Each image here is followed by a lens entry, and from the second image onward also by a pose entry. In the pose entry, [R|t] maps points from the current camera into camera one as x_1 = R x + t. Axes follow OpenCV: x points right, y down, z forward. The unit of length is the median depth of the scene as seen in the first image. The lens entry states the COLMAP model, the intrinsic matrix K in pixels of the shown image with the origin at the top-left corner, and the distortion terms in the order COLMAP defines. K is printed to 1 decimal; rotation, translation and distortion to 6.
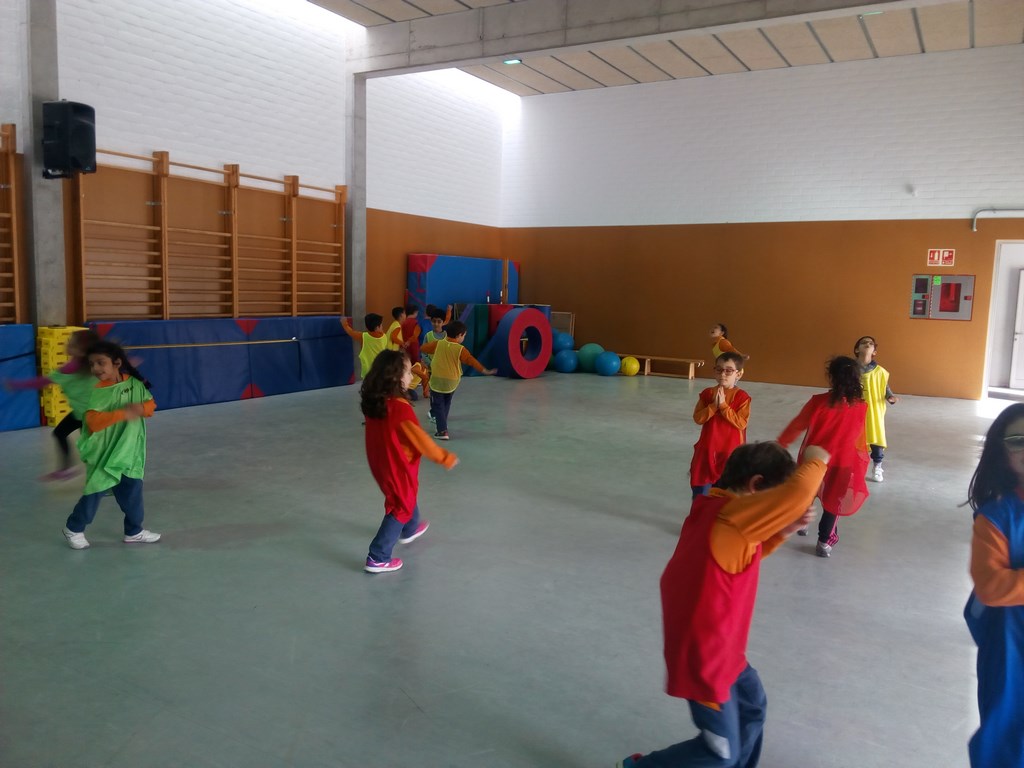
lens RADIAL K [[796.8, 0, 511.2], [0, 796.8, 377.4], [0, 0, 1]] dist [0.076033, -0.125508]
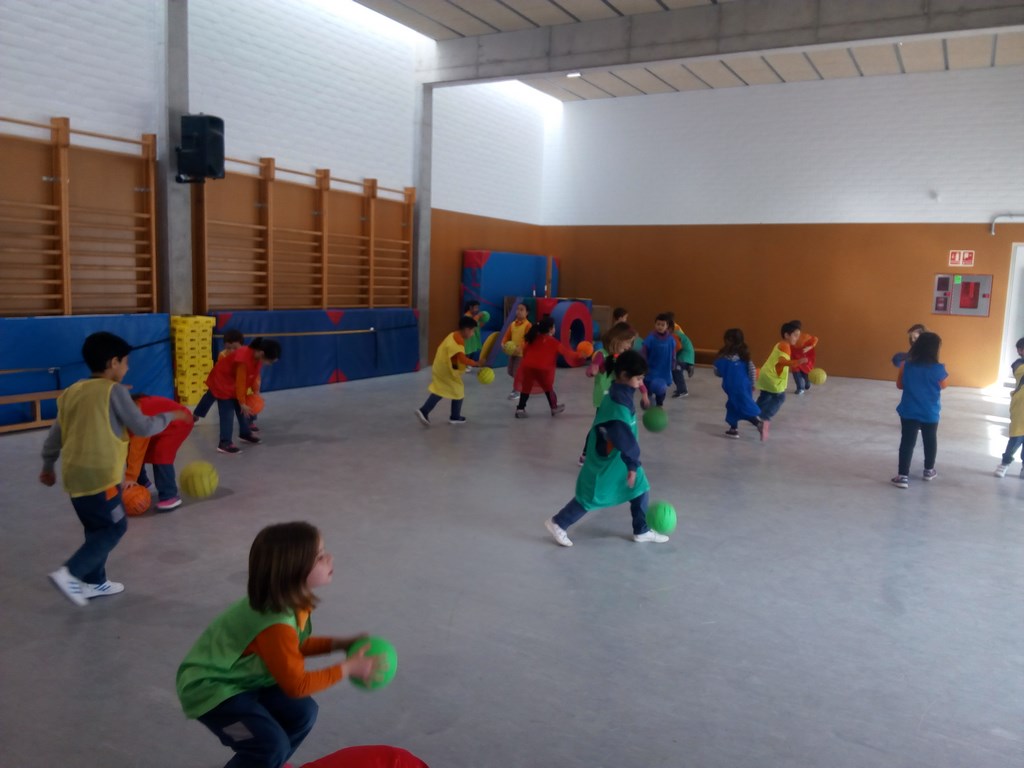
lens RADIAL K [[796.8, 0, 507.2], [0, 796.8, 380.1], [0, 0, 1]] dist [0.076033, -0.125508]
pose [[0.999949, 0.006526, 0.007757, -0.093755], [-0.006613, 0.999915, 0.011217, 0.008016], [-0.007683, -0.011268, 0.999907, -0.089594]]
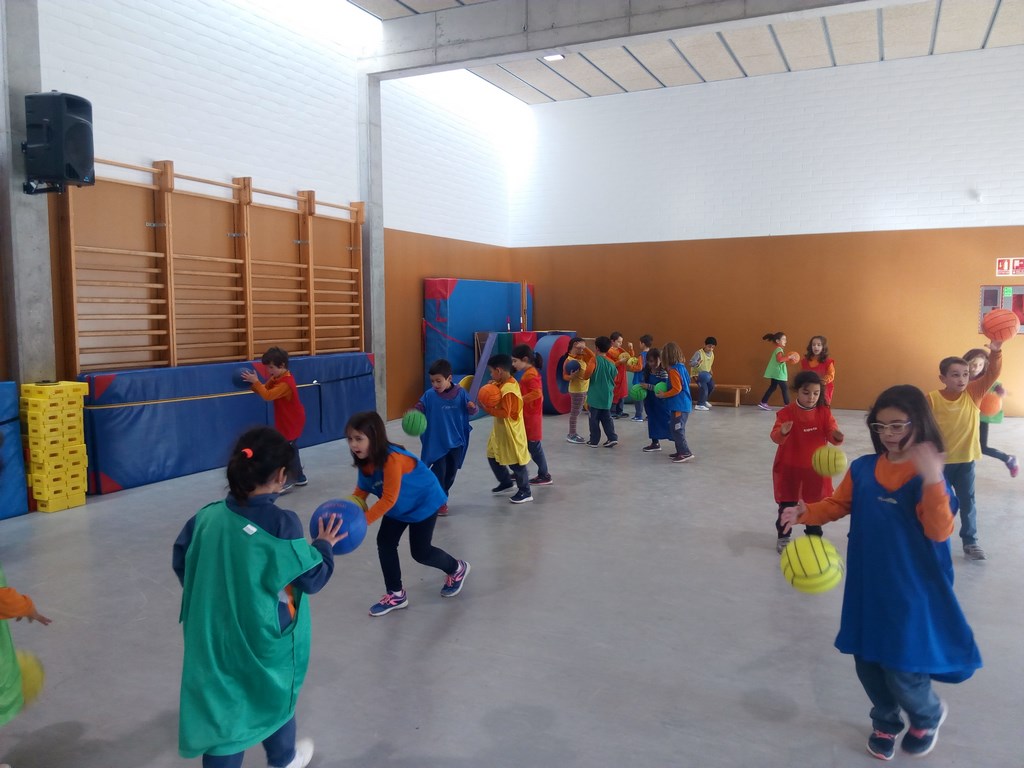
lens RADIAL K [[796.8, 0, 510.0], [0, 796.8, 377.3], [0, 0, 1]] dist [0.076033, -0.125508]
pose [[0.996144, -0.037562, 0.079290, -0.131351], [0.039897, 0.998810, -0.028062, -0.020758], [-0.078142, 0.031118, 0.996456, 0.139256]]
